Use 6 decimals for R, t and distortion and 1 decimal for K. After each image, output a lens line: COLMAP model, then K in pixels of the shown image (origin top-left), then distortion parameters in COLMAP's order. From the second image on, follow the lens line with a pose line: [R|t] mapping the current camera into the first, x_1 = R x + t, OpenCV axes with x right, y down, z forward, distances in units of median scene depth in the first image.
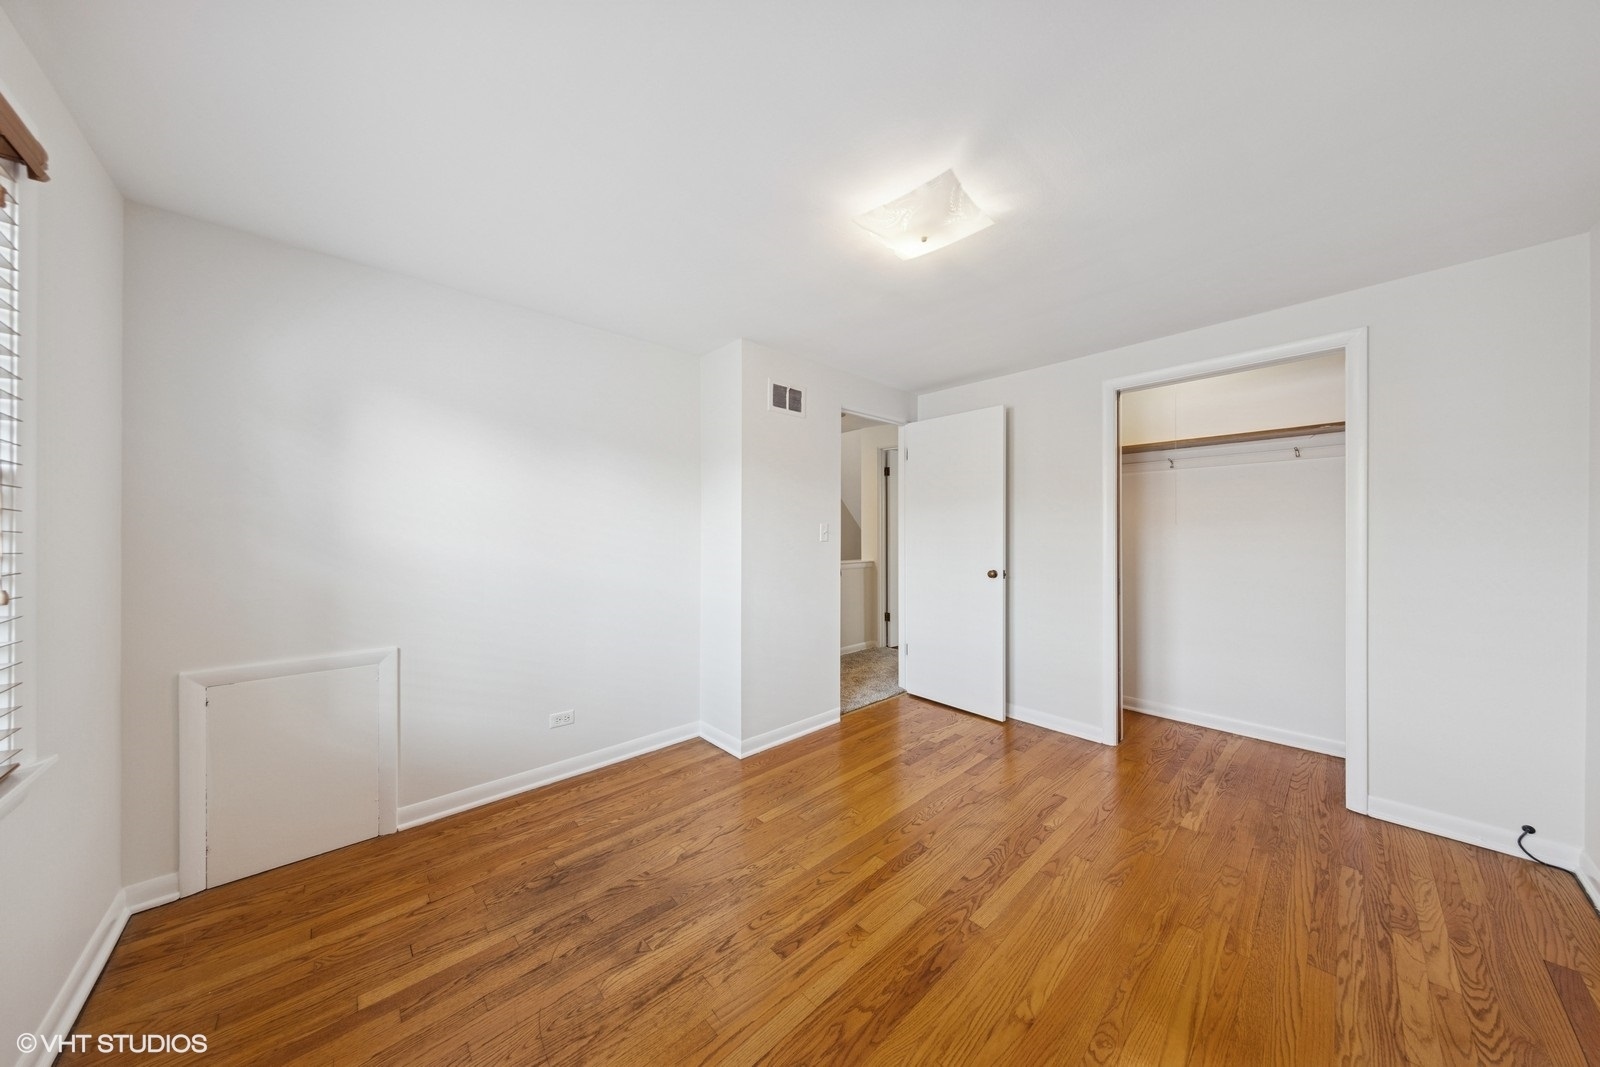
lens RADIAL K [[496.0, 0, 806.5], [0, 496.0, 533.0], [0, 0, 1]] dist [0.001323, -0.000155]
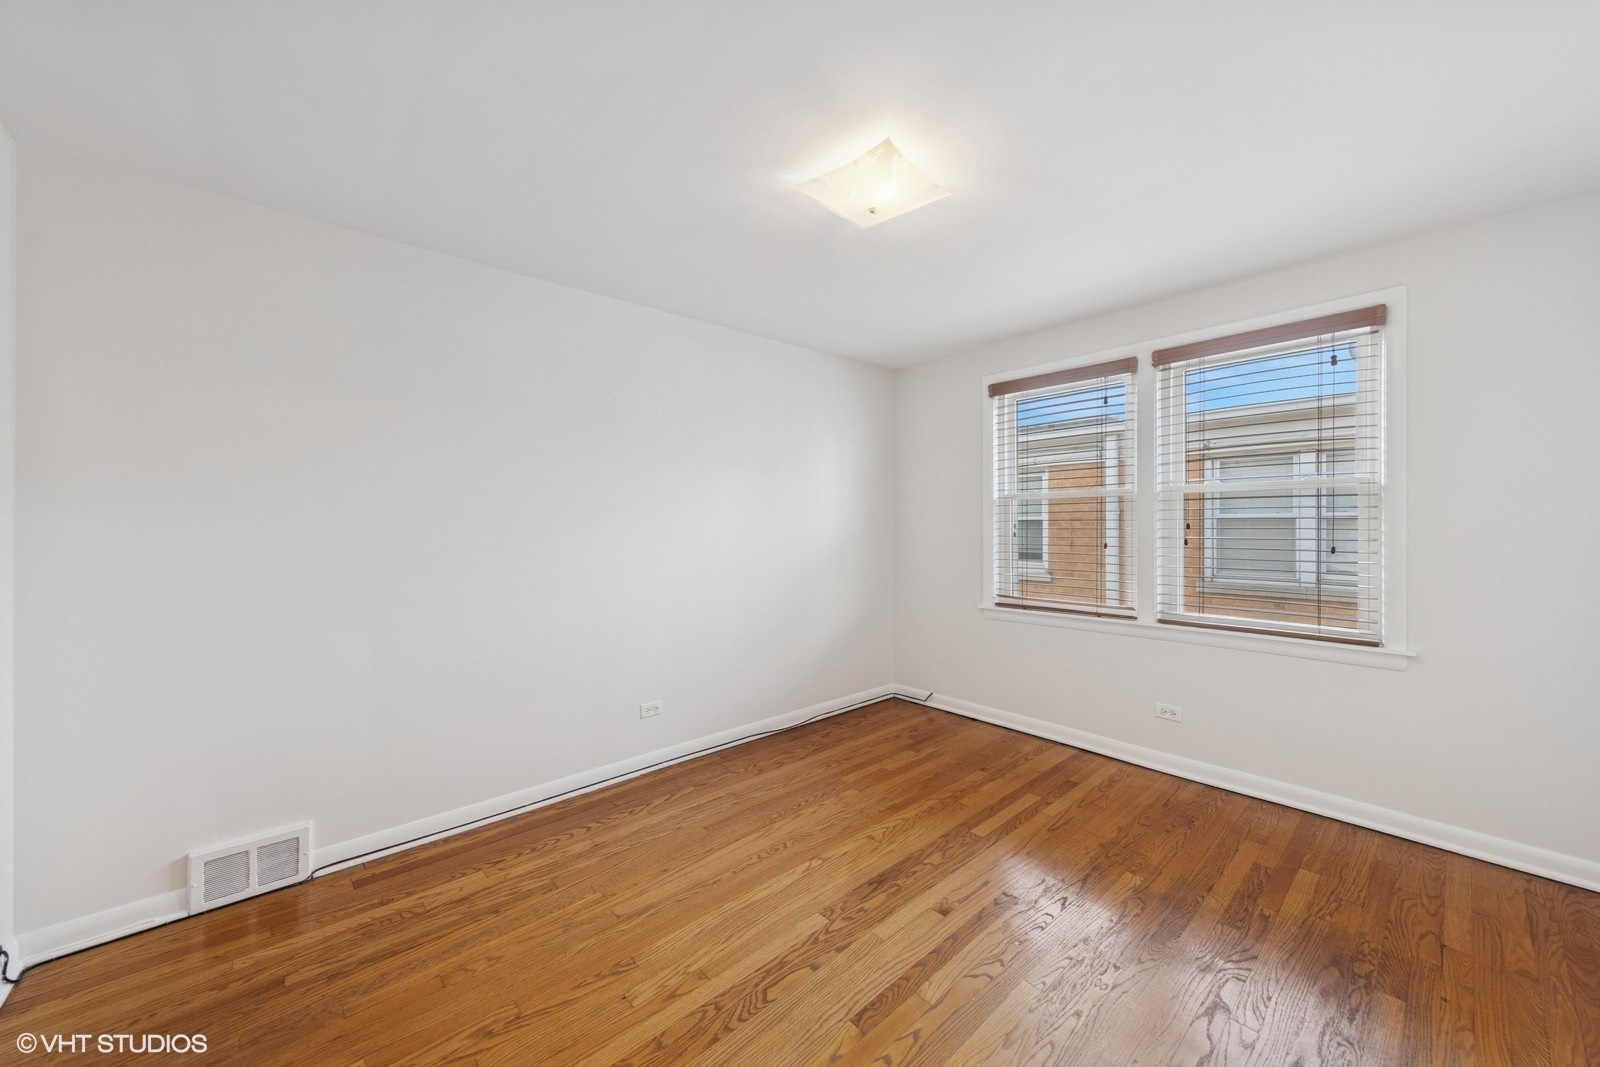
lens RADIAL K [[593.2, 0, 800.0], [0, 593.2, 533.5], [0, 0, 1]] dist [-0.000195, -0.000008]
pose [[-0.999788, 0.007922, 0.019030, 0.365210], [0.008318, 0.999748, 0.020830, -0.005461], [-0.018860, 0.020984, -0.999602, 2.194950]]
